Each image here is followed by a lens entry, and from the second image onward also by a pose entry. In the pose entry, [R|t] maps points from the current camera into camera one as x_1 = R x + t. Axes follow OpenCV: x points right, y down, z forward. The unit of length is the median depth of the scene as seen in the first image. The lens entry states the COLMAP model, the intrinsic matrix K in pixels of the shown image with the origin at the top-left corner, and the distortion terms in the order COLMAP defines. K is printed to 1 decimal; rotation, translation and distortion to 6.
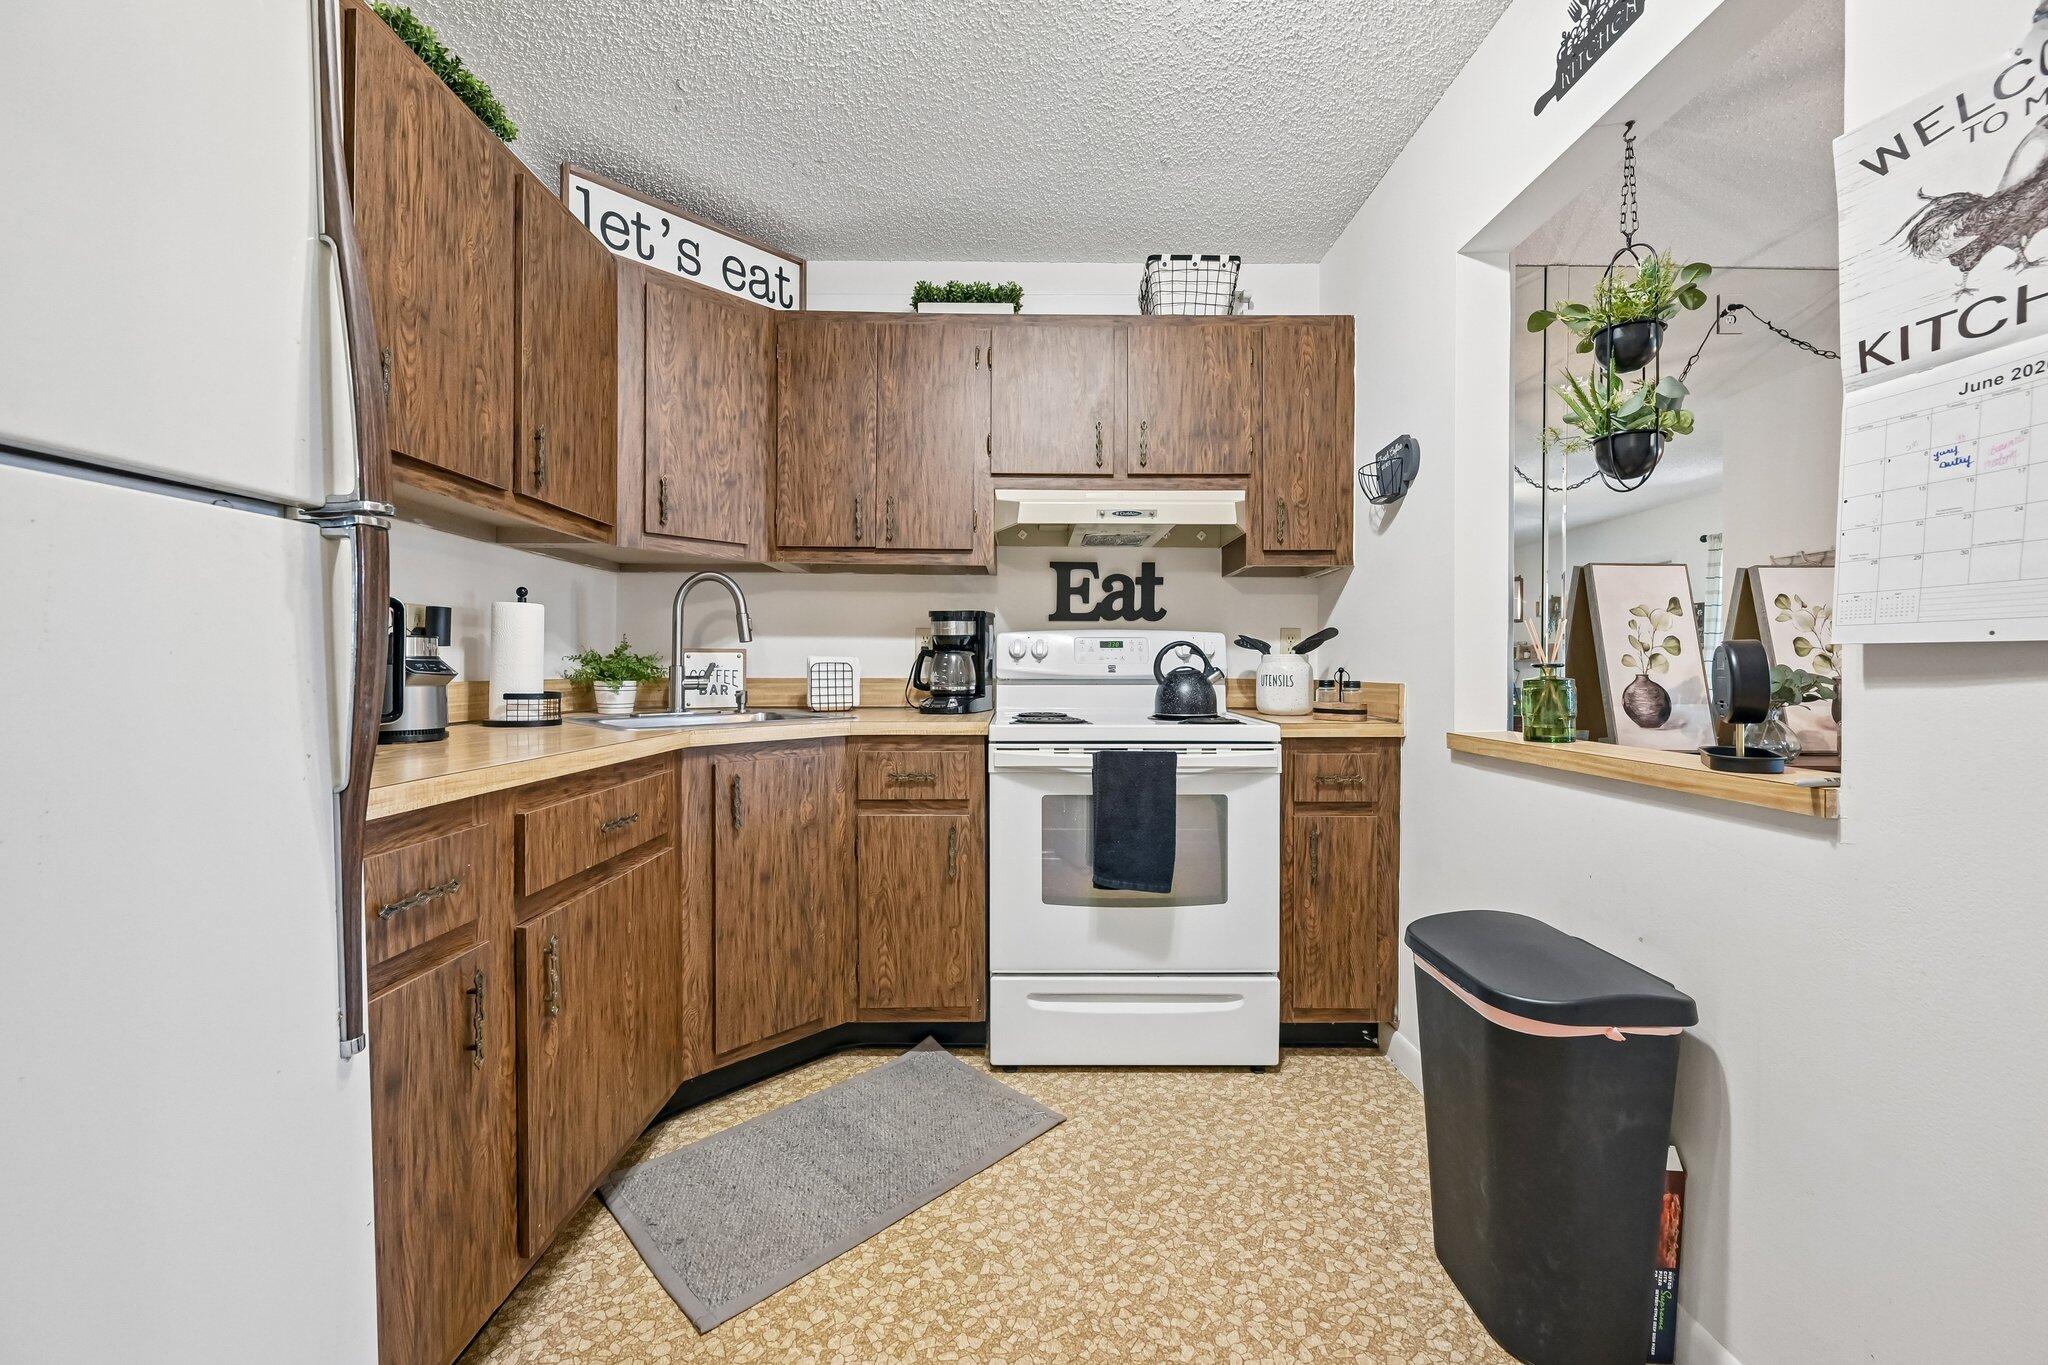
lens RADIAL K [[808.7, 0, 1021.1], [0, 808.7, 670.5], [0, 0, 1]] dist [-0.002212, 0.000208]
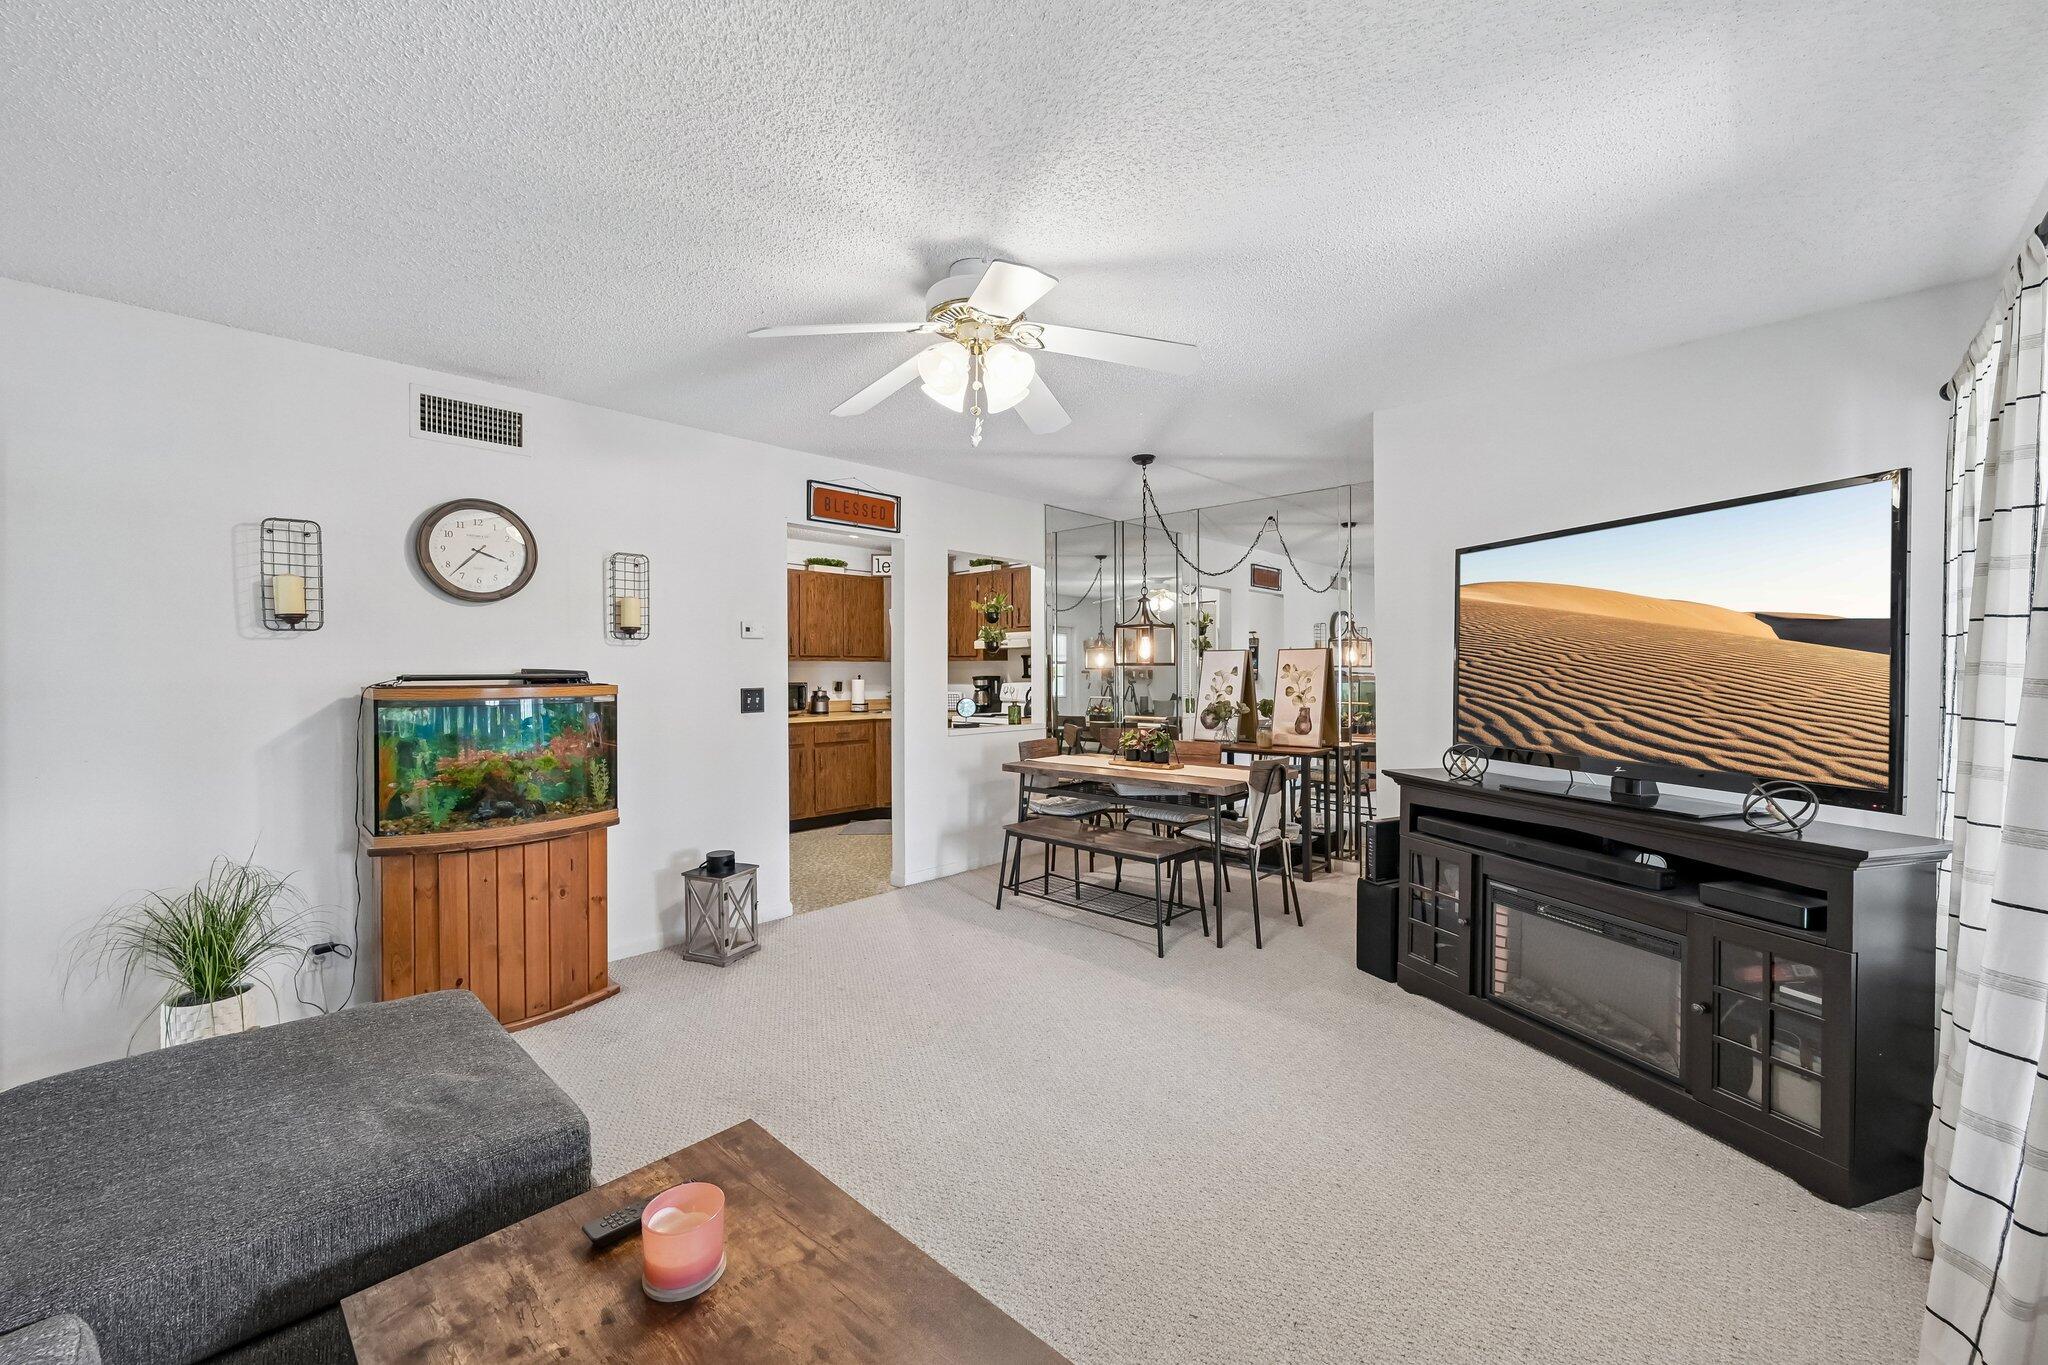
lens RADIAL K [[814.0, 0, 1016.6], [0, 814.0, 658.6], [0, 0, 1]] dist [-0.013246, 0.000060]
pose [[0.715705, -0.018561, -0.698156, 2.238795], [0.005164, 0.999760, -0.021285, -0.084162], [0.698383, 0.011628, 0.715630, -1.045390]]
